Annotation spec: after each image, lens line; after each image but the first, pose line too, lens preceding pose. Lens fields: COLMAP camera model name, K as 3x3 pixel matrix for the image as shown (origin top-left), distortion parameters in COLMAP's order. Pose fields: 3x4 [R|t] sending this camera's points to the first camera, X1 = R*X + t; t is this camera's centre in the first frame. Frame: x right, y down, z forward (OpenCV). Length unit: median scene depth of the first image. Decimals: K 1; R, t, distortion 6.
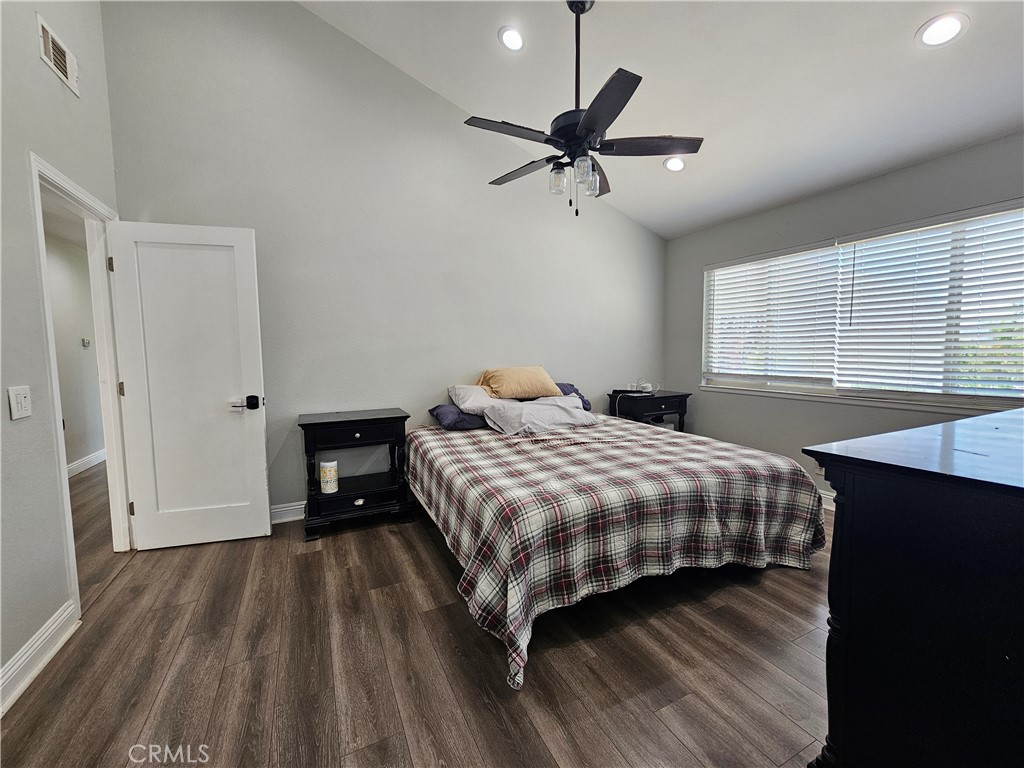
lens RADIAL K [[416.8, 0, 508.9], [0, 416.8, 387.1], [0, 0, 1]] dist [-0.001432, 0.002524]
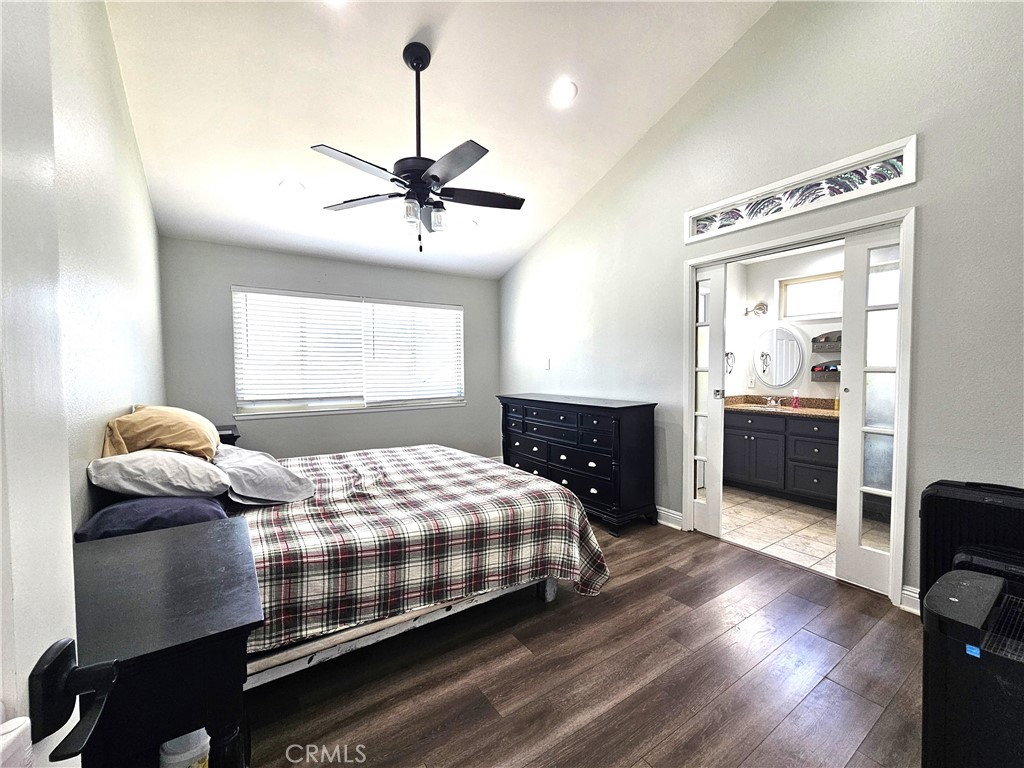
lens RADIAL K [[416.8, 0, 514.0], [0, 416.8, 383.8], [0, 0, 1]] dist [-0.001432, 0.002524]
pose [[-0.145273, -0.028914, 0.988969, -1.155261], [0.097803, 0.994258, 0.043436, -0.114895], [-0.984546, 0.103034, -0.141611, 1.157729]]
